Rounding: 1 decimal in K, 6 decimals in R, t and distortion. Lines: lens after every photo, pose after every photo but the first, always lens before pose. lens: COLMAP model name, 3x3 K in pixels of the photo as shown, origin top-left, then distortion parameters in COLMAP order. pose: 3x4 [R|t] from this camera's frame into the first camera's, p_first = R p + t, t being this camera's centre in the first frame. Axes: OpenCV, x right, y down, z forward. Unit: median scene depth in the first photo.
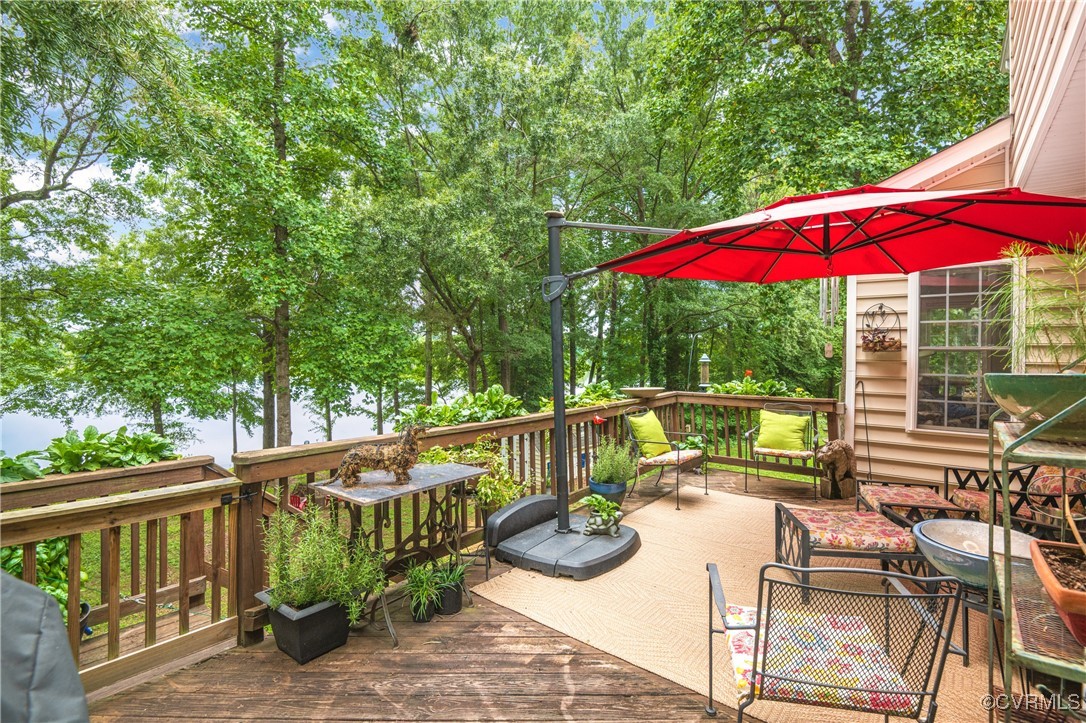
lens RADIAL K [[508.2, 0, 542.7], [0, 508.2, 355.8], [0, 0, 1]] dist [-0.000763, -0.000090]
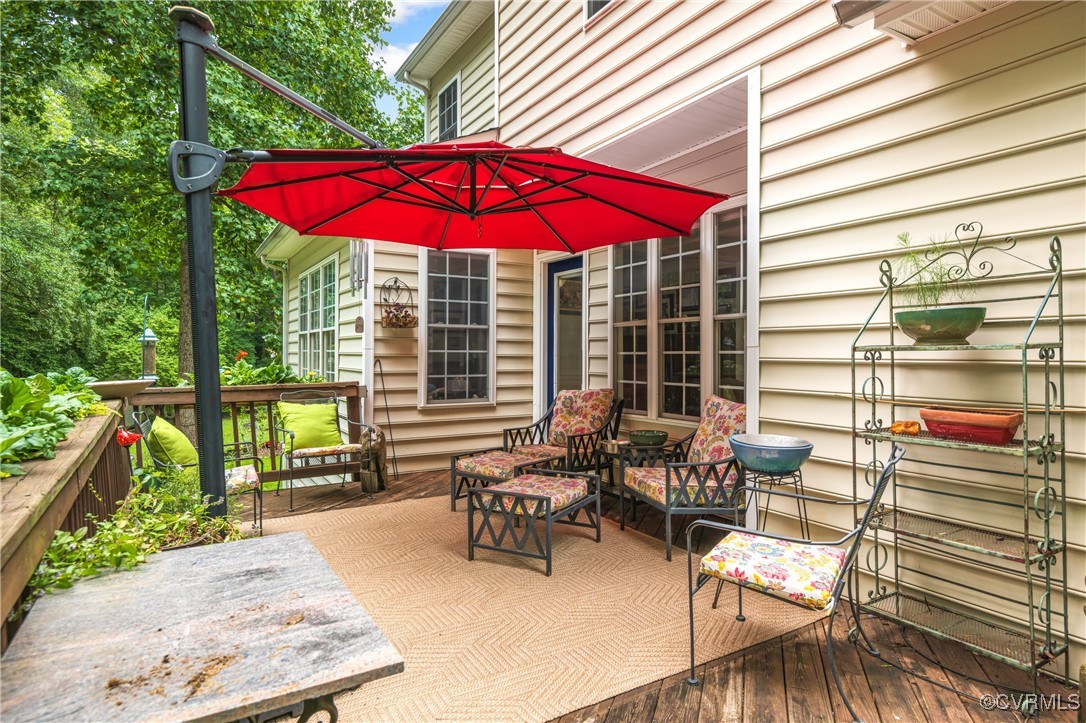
lens RADIAL K [[614.7, 0, 543.3], [0, 614.7, 359.1], [0, 0, 1]] dist [0.029344, 0.000555]
pose [[0.345233, -0.012255, 0.938437, -0.328287], [0.006716, 0.999921, 0.010587, 0.040345], [-0.938493, 0.002647, 0.345288, 0.349958]]
